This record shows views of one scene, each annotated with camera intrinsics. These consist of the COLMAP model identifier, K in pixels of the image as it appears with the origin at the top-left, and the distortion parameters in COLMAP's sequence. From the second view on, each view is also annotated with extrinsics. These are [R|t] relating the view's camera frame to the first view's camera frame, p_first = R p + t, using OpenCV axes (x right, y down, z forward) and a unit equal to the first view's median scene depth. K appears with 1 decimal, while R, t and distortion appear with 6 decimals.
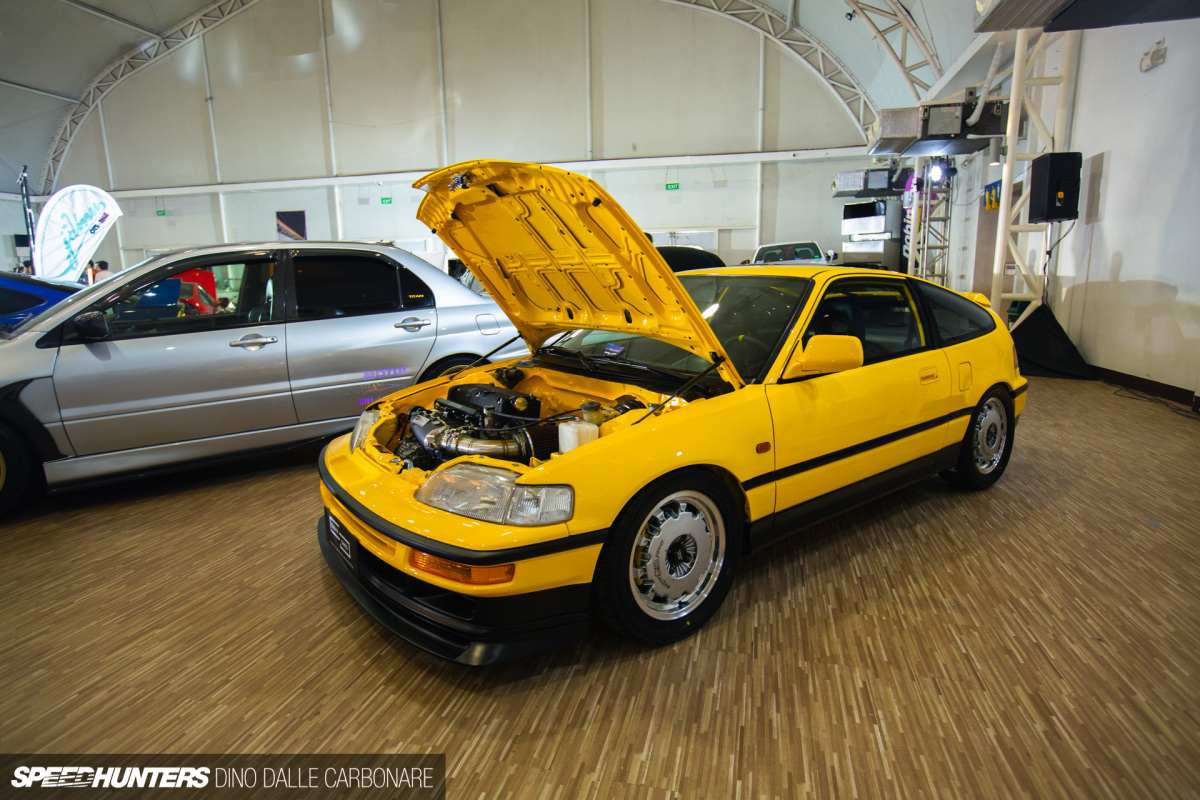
lens RADIAL K [[644.7, 0, 600.0], [0, 644.7, 400.0], [0, 0, 1]] dist [-0.050631, 0.037210]
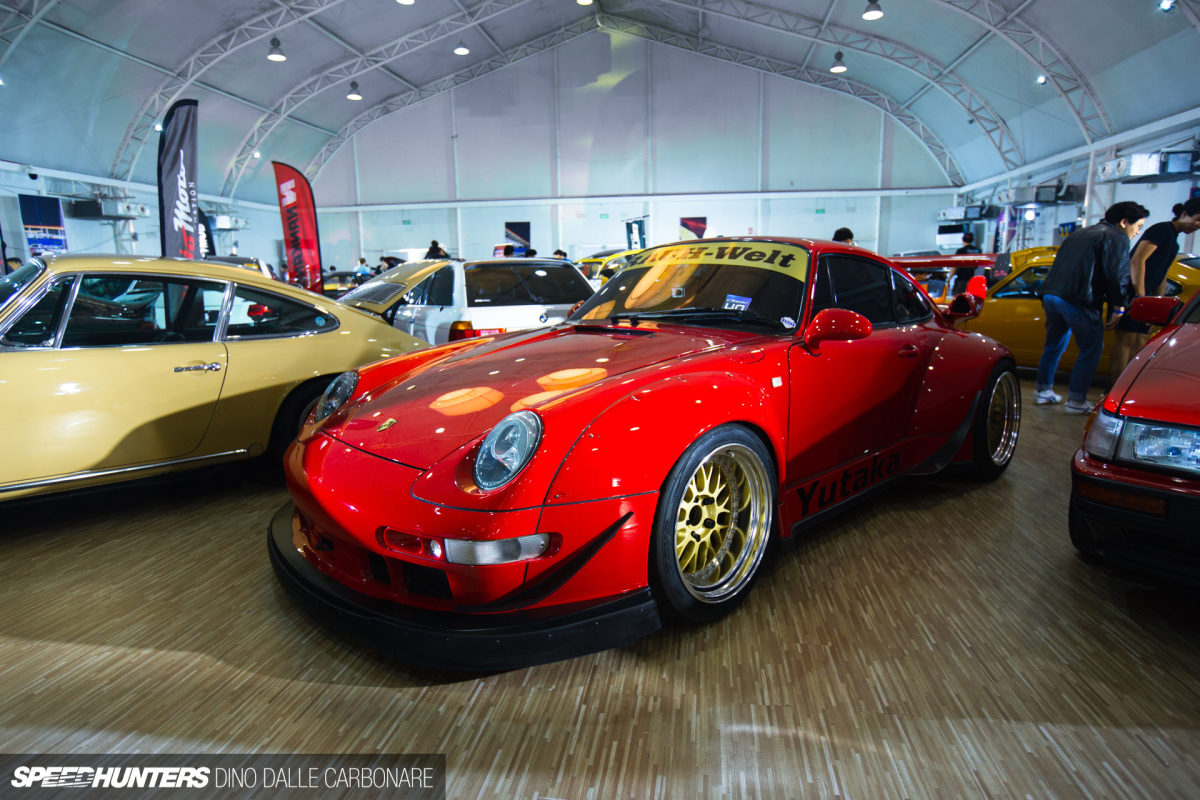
lens RADIAL K [[682.9, 0, 590.8], [0, 682.9, 402.2], [0, 0, 1]] dist [-0.025450, 0.000455]
pose [[0.995787, -0.018554, 0.089803, -0.554224], [0.019044, 0.999808, -0.004606, 0.102135], [-0.089700, 0.006297, 0.995949, -0.499693]]
